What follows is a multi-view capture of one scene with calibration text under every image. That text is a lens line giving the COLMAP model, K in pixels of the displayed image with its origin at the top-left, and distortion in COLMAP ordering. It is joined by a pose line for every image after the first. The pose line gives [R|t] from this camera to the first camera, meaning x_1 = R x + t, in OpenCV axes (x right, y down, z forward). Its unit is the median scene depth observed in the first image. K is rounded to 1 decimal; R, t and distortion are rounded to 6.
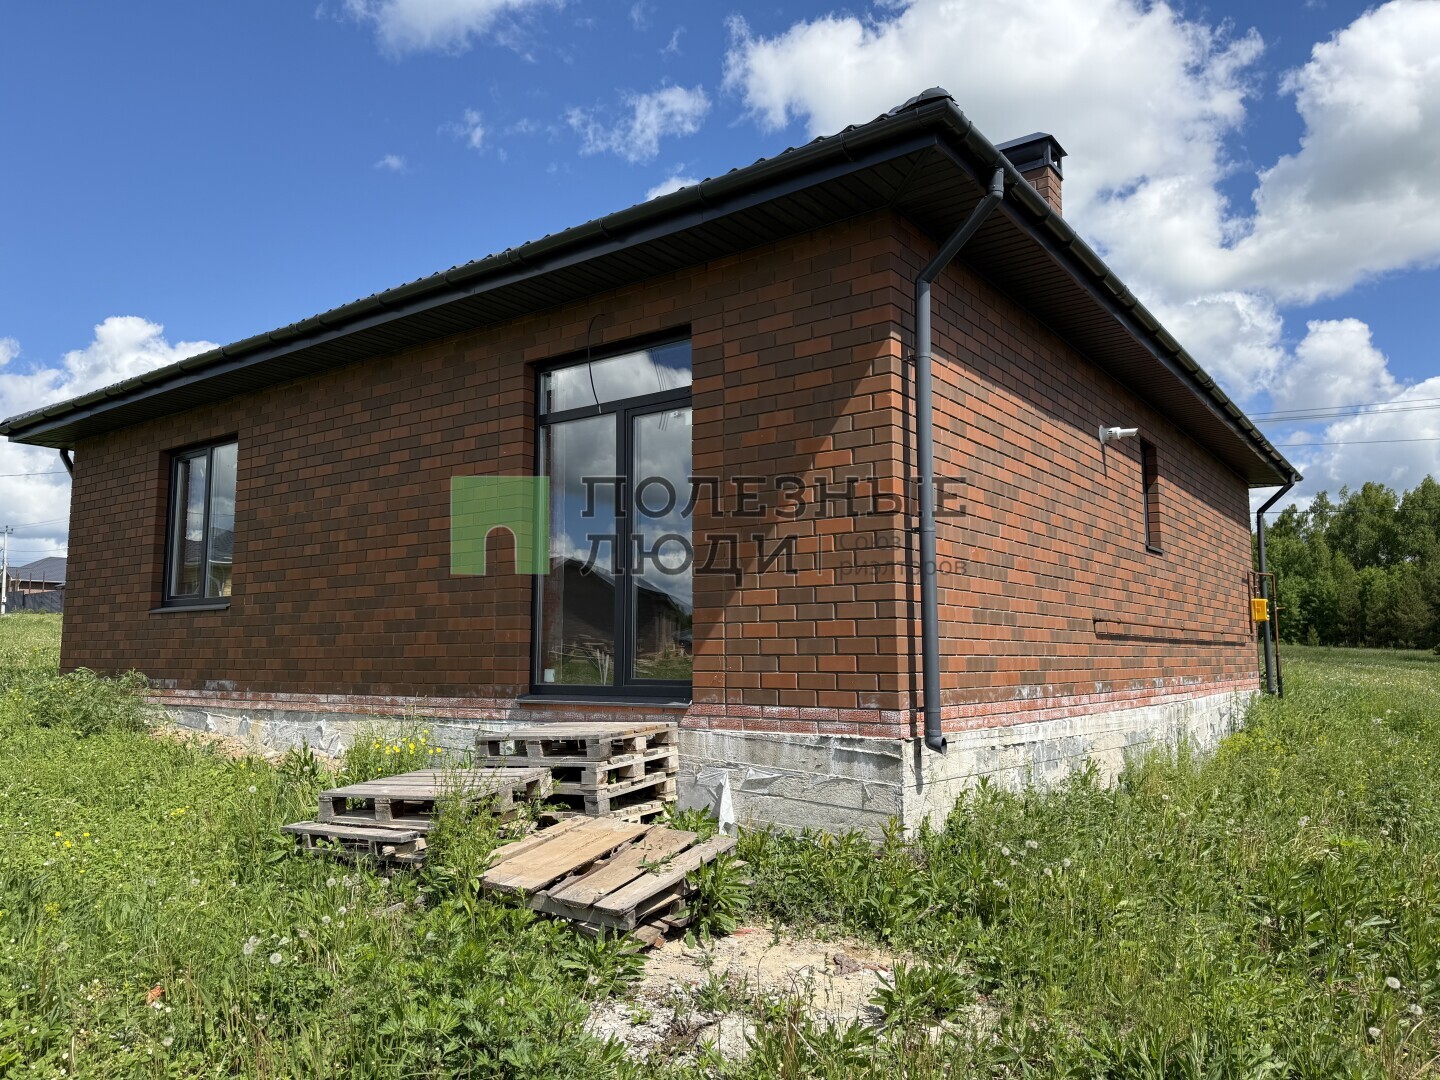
lens RADIAL K [[1015.9, 0, 720.0], [0, 1015.9, 540.0], [0, 0, 1]] dist [0.064715, -0.067829]
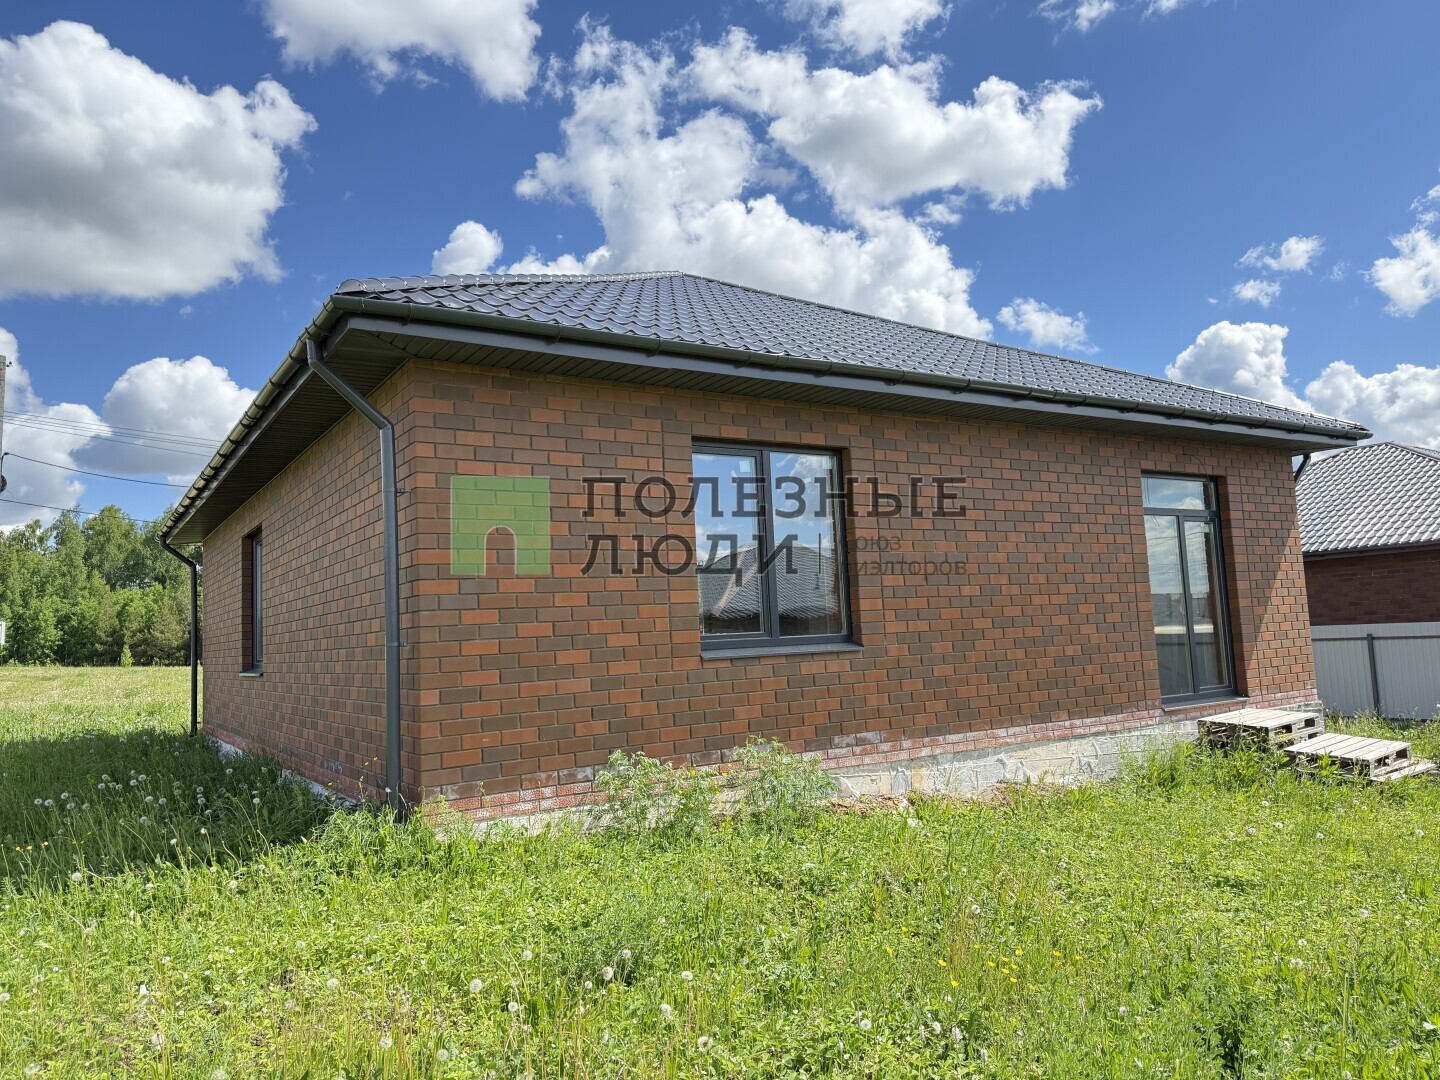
lens RADIAL K [[1015.9, 0, 720.0], [0, 1015.9, 540.0], [0, 0, 1]] dist [0.064715, -0.067829]
pose [[0.361743, 0.075619, 0.929206, -1.441061], [-0.059275, 0.996554, -0.058024, 0.033064], [-0.930392, -0.034089, 0.364978, 0.860853]]
